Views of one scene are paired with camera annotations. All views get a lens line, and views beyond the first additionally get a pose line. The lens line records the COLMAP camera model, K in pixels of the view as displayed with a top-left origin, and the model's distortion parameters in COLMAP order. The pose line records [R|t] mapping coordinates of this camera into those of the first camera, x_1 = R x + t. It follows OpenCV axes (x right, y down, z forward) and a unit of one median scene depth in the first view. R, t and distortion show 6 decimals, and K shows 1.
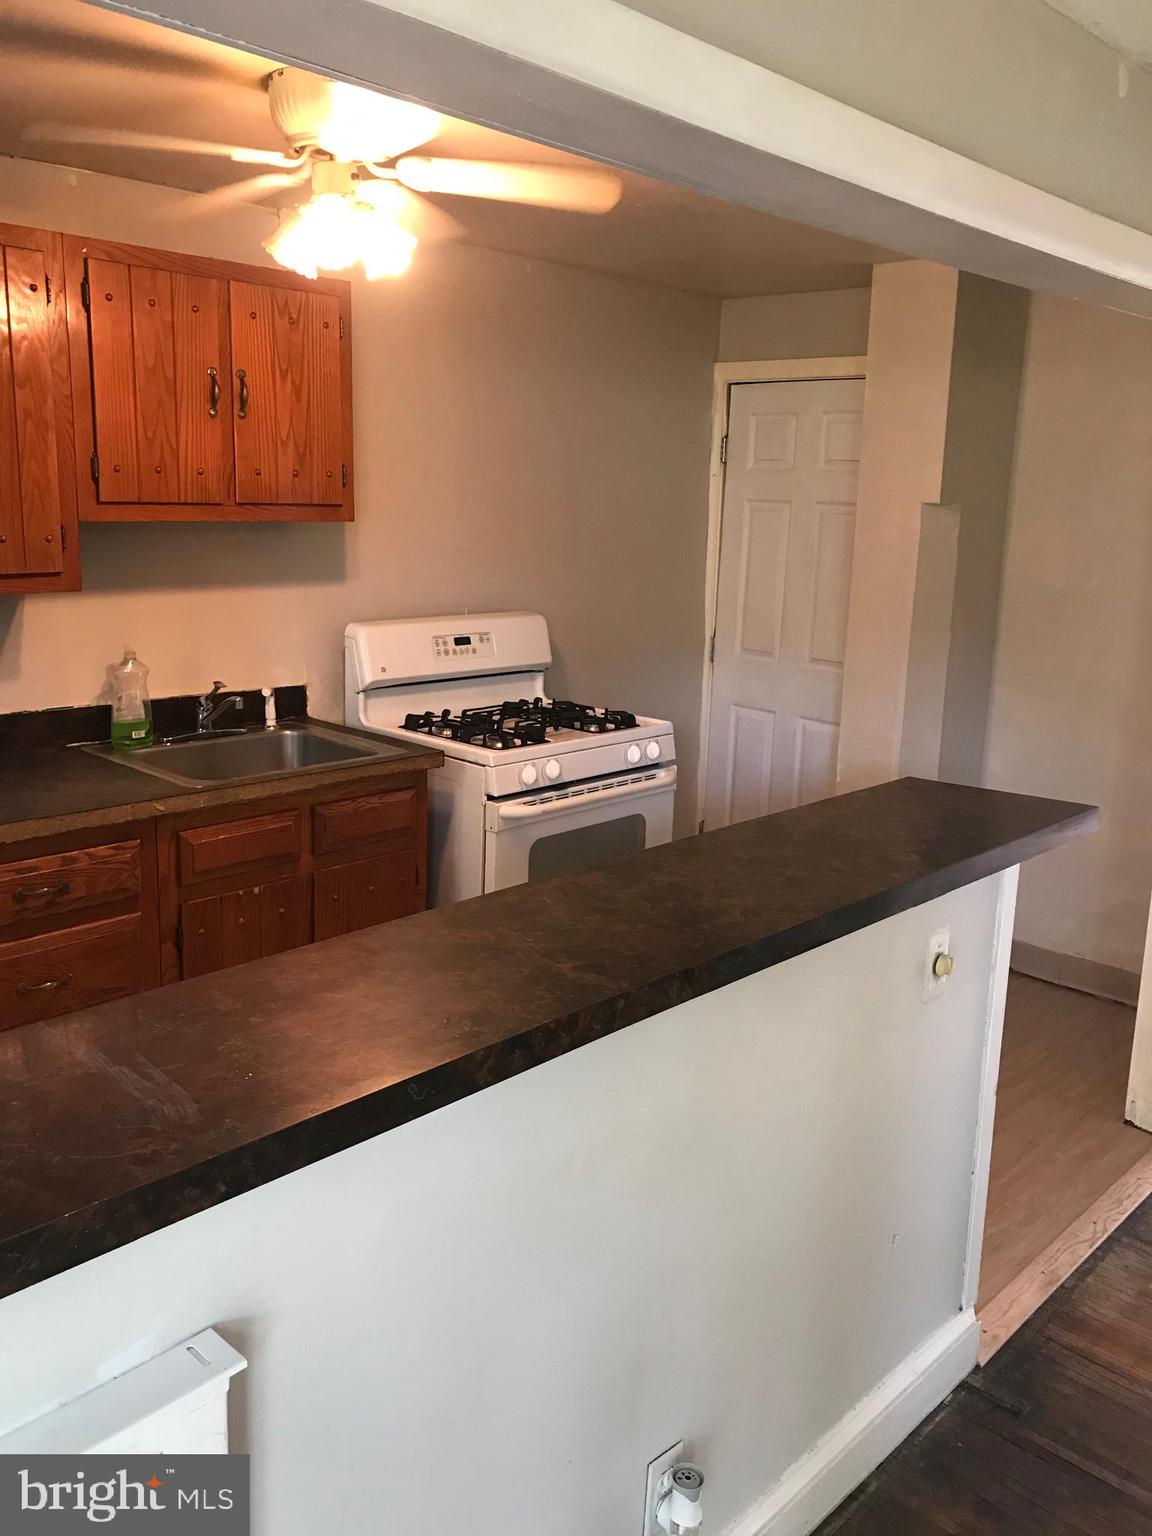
lens RADIAL K [[1262.6, 0, 567.0], [0, 1262.6, 760.2], [0, 0, 1]] dist [0.031281, -0.027833]
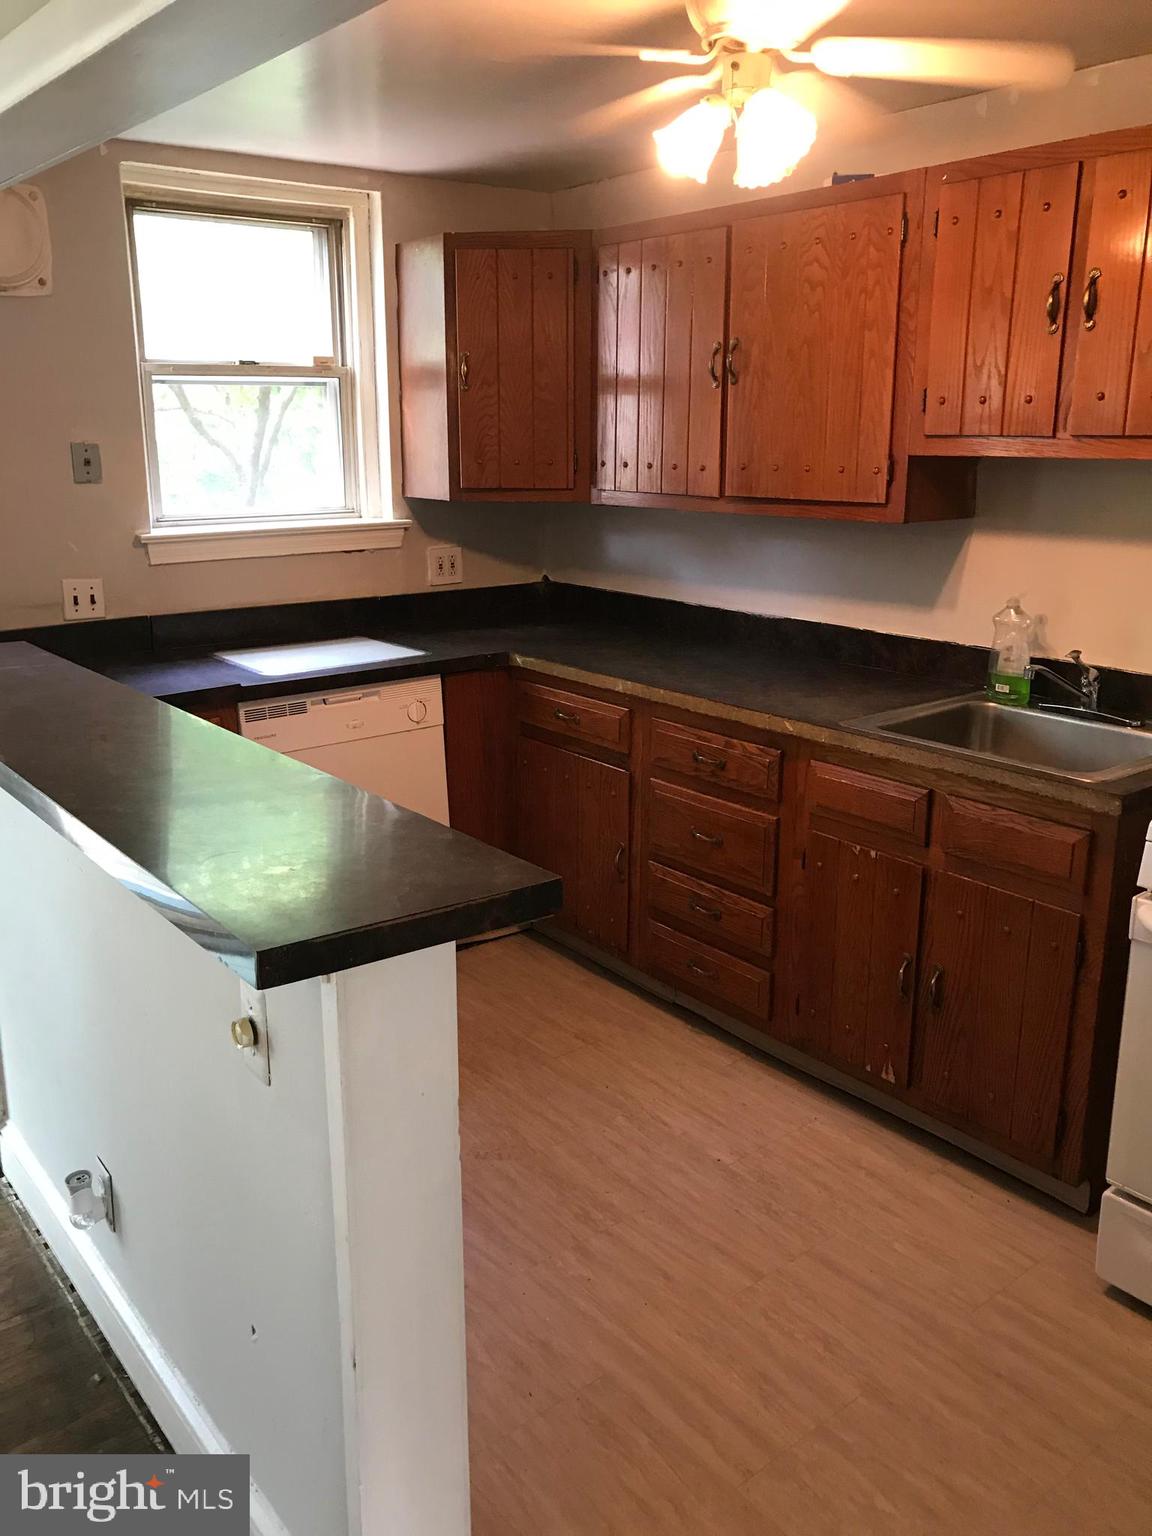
lens RADIAL K [[1262.6, 0, 576.7], [0, 1262.6, 758.9], [0, 0, 1]] dist [0.031281, -0.027833]
pose [[-0.137066, 0.226967, -0.964209, 0.656060], [-0.205716, 0.945651, 0.251842, -0.150644], [0.968965, 0.232873, -0.082926, 0.836313]]
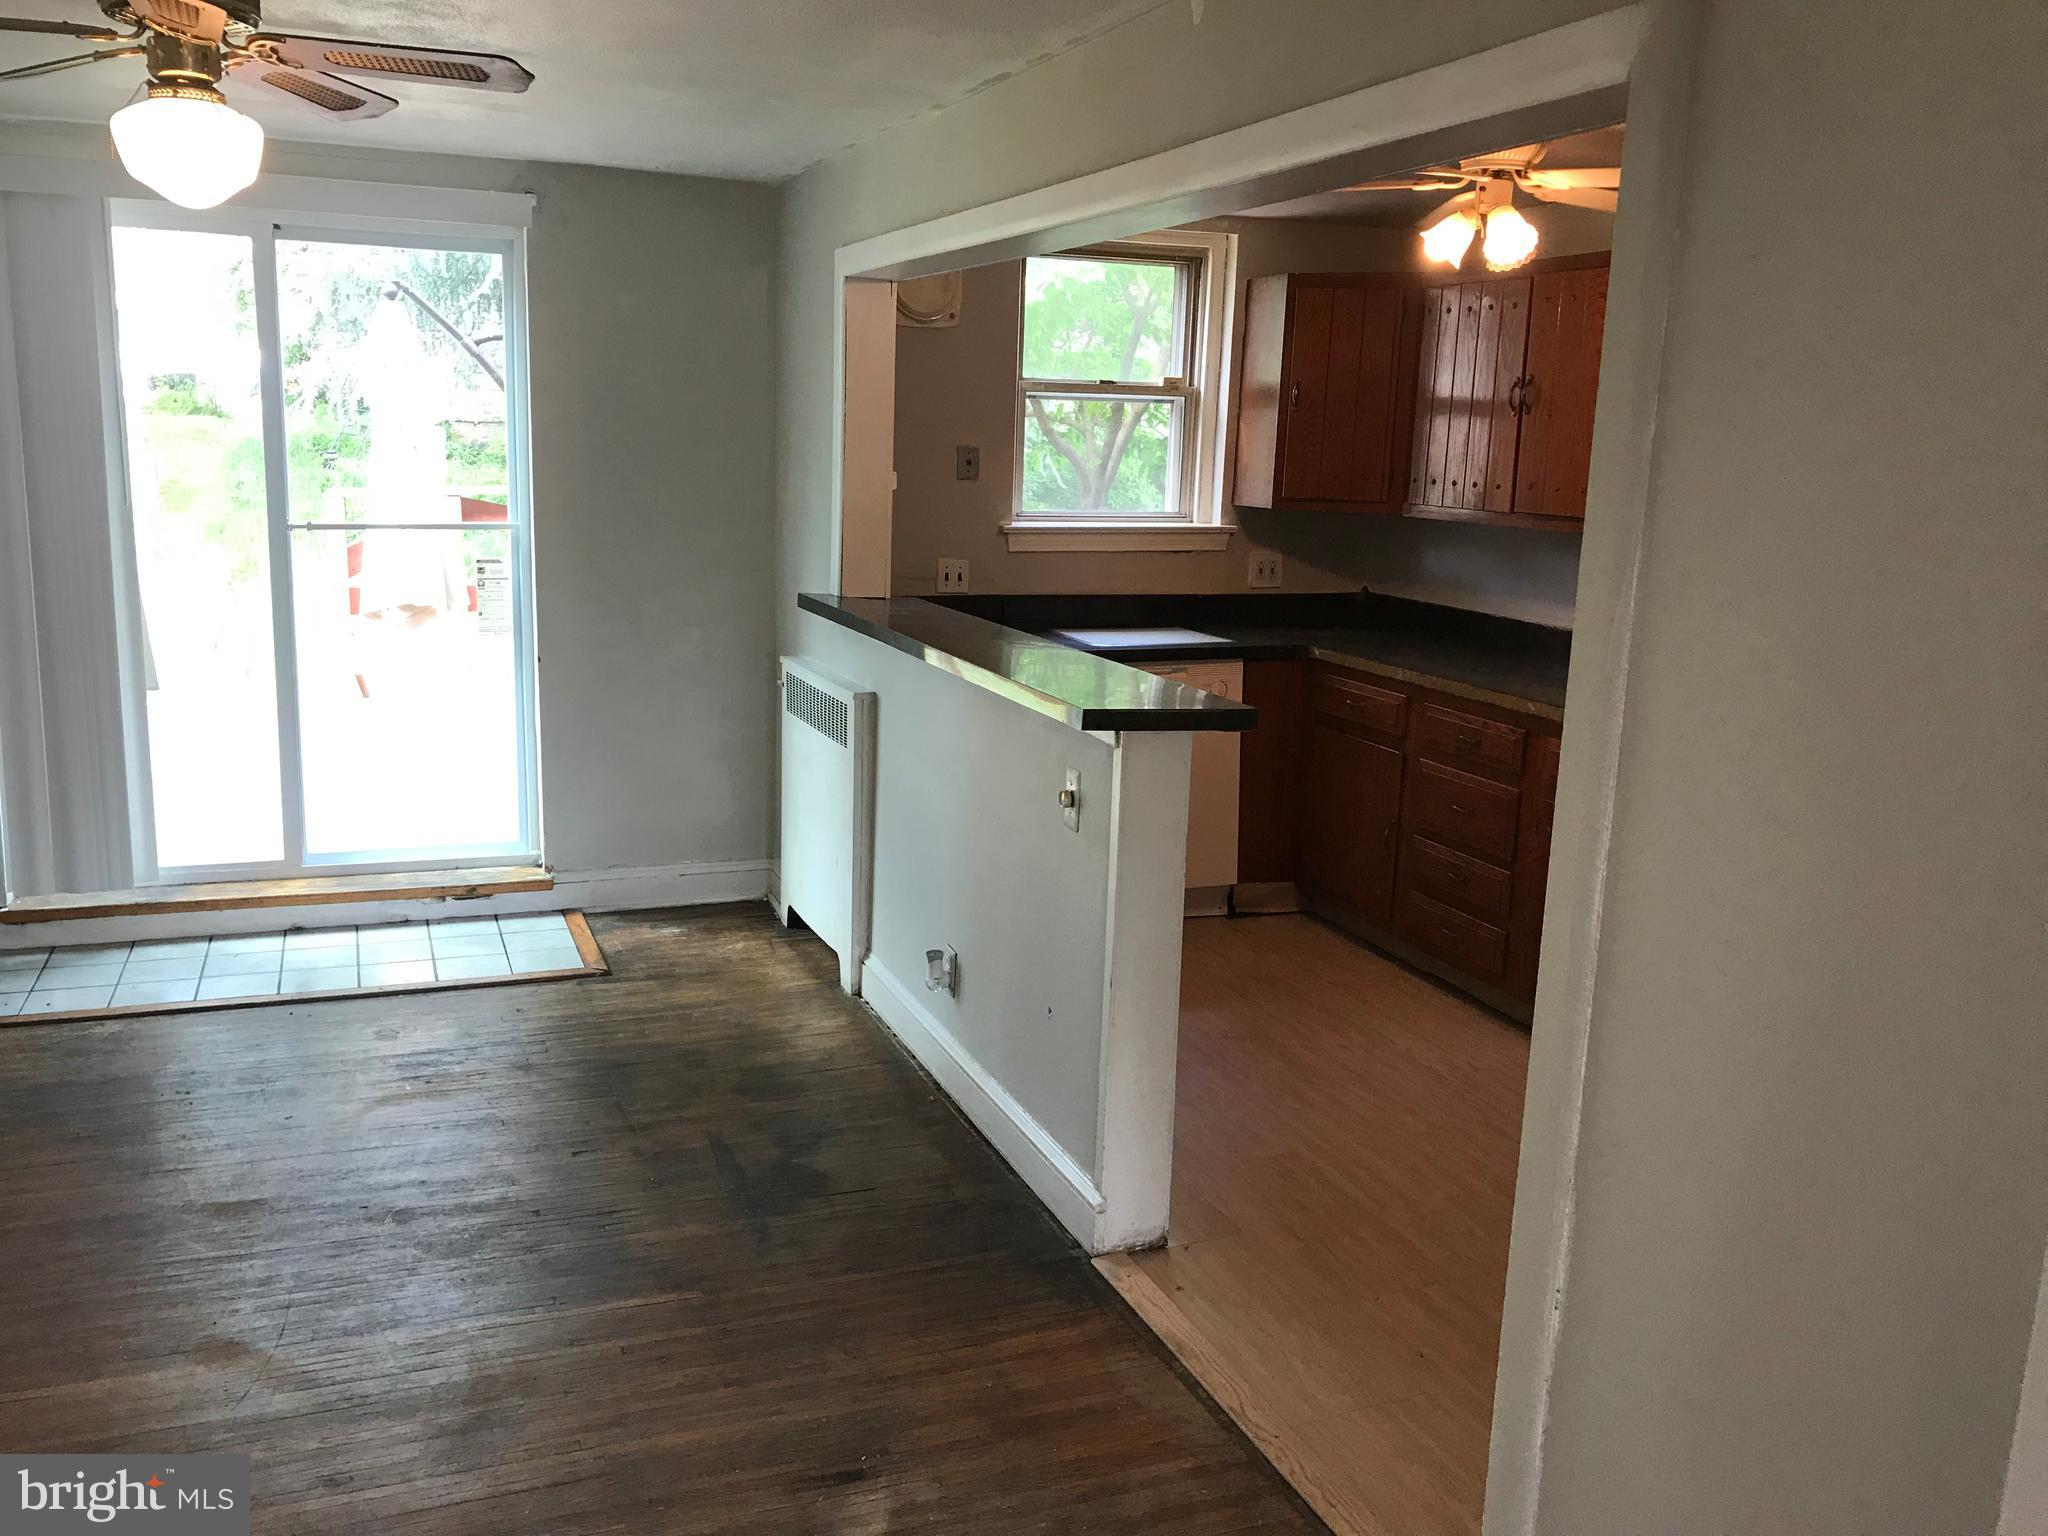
lens RADIAL K [[1683.4, 0, 1016.2], [0, 1683.4, 767.5], [0, 0, 1]] dist [0.031281, -0.027833]
pose [[-0.413492, 0.139031, -0.899830, 1.225103], [-0.229123, 0.940582, 0.250614, -0.182829], [0.881208, 0.309799, -0.357068, 1.052809]]
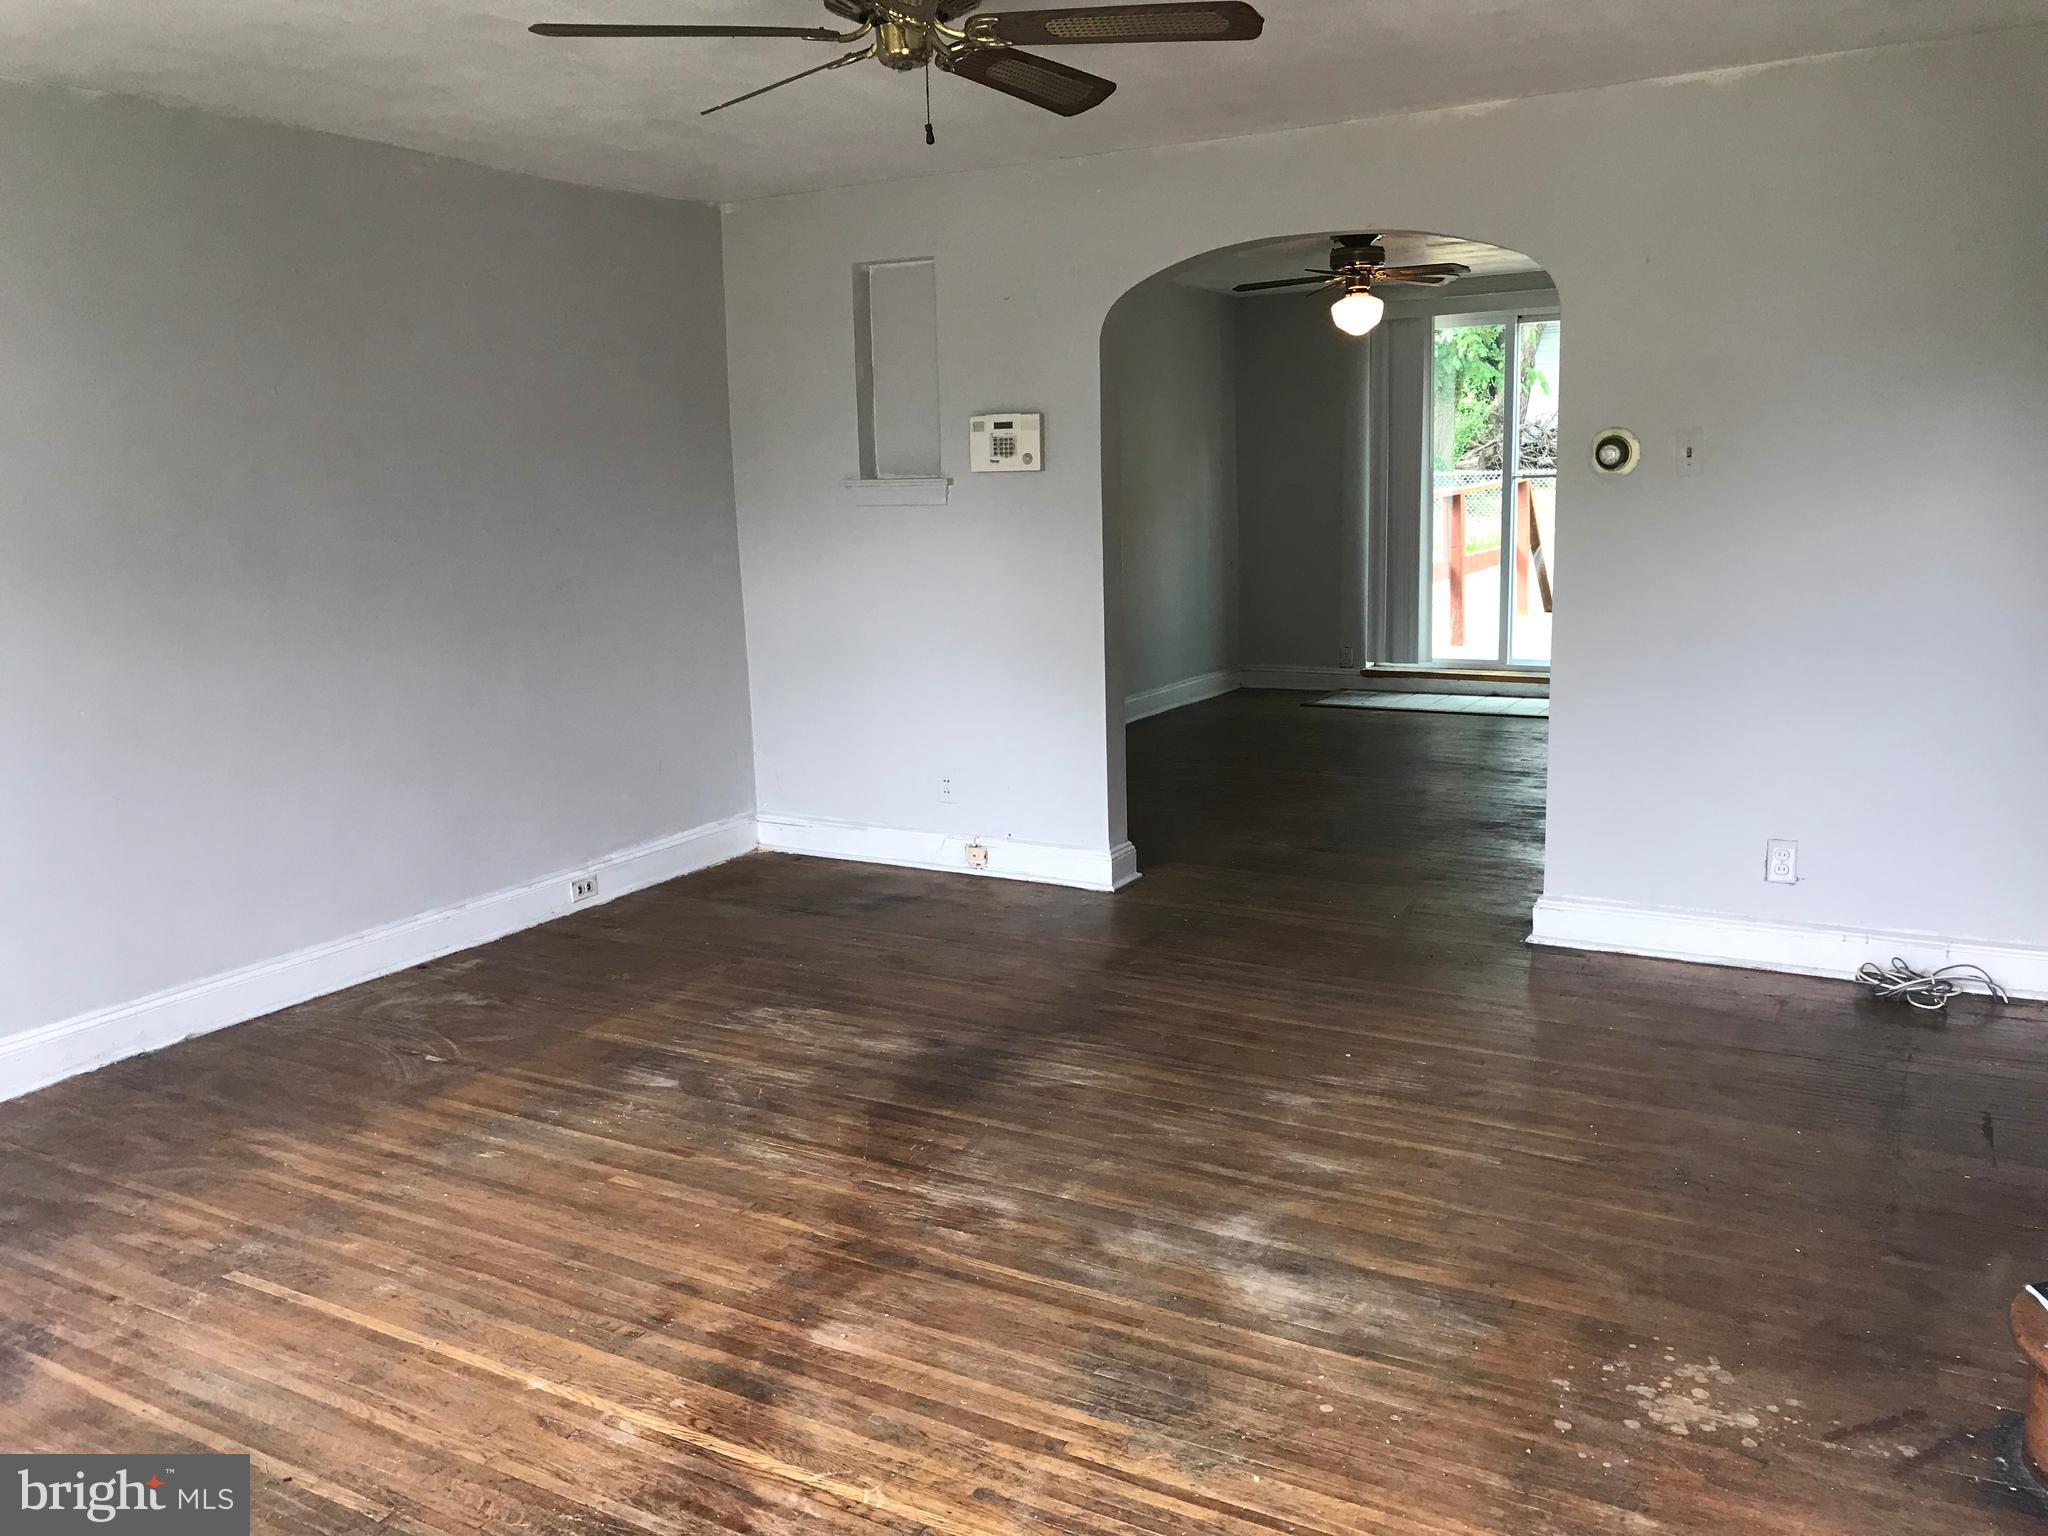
lens RADIAL K [[1683.4, 0, 1024.6], [0, 1683.4, 755.9], [0, 0, 1]] dist [0.031281, -0.027833]
pose [[-0.970067, 0.042463, -0.239097, 1.628664], [-0.048078, 0.931519, 0.360500, -0.427077], [0.238031, 0.361204, -0.901594, 2.556328]]
